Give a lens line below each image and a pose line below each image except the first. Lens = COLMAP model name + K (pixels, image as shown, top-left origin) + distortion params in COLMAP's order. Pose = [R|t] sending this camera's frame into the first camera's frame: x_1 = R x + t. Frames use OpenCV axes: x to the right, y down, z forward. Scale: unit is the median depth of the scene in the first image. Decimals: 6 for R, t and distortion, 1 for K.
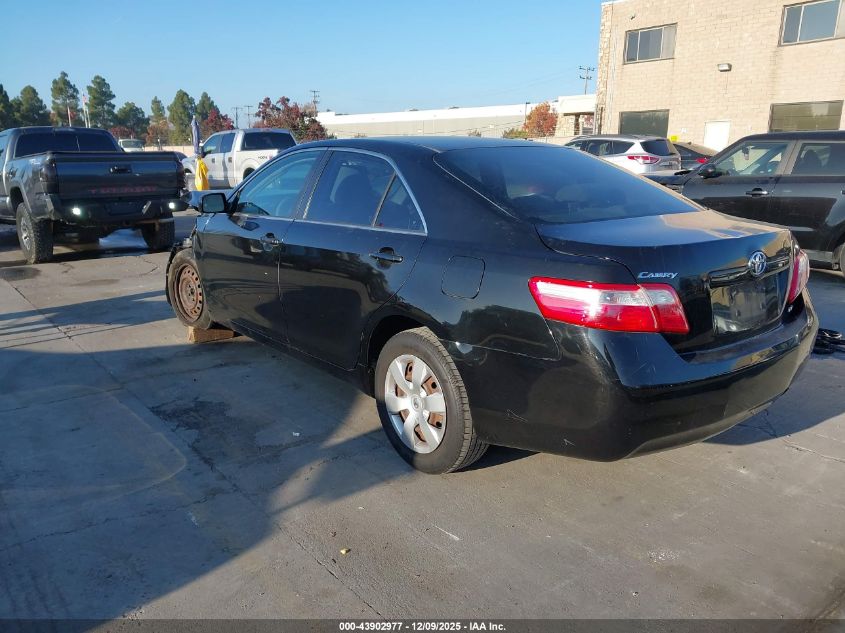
lens RADIAL K [[680.6, 0, 422.5], [0, 680.6, 316.5], [0, 0, 1]] dist [0.001364, 0.006223]
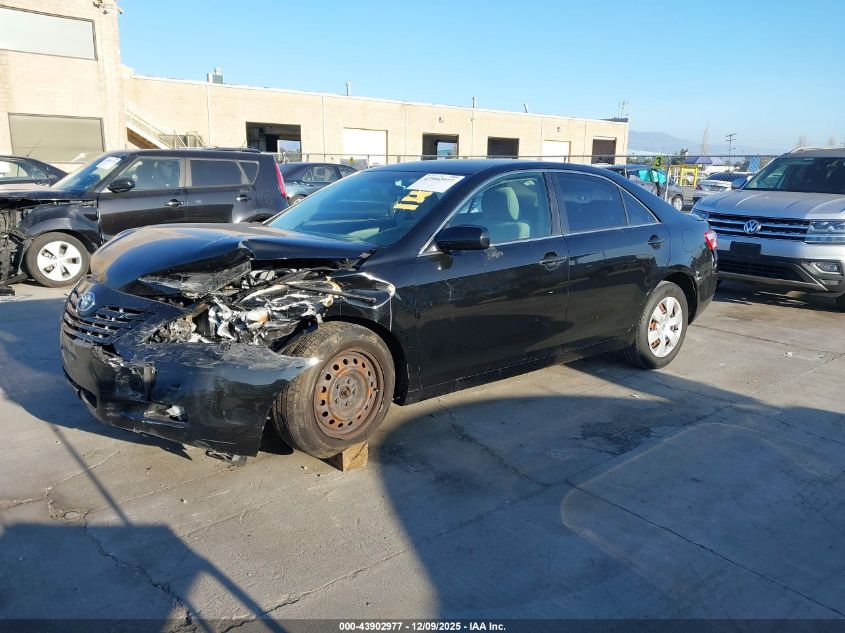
lens RADIAL K [[680.6, 0, 422.5], [0, 680.6, 316.5], [0, 0, 1]] dist [0.001364, 0.006223]
pose [[-0.043563, -0.208641, 0.977022, -0.223924], [0.218963, 0.952178, 0.213099, -0.052525], [-0.974760, 0.223215, 0.004205, 0.218799]]
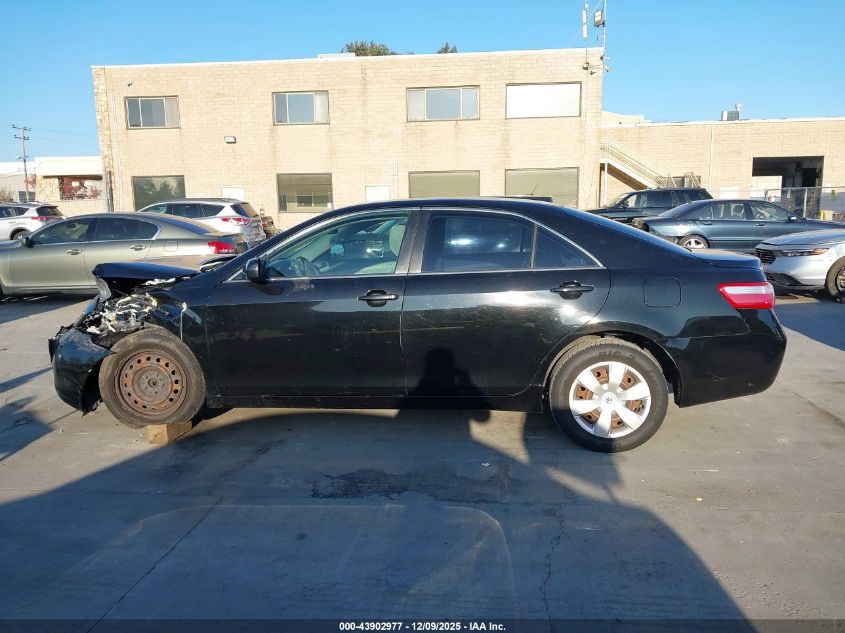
lens RADIAL K [[680.6, 0, 422.5], [0, 680.6, 316.5], [0, 0, 1]] dist [0.001364, 0.006223]
pose [[0.695879, -0.118296, 0.708350, -0.162640], [0.182557, 0.983078, -0.015167, -0.009929], [-0.694569, 0.139868, 0.705699, 0.044721]]
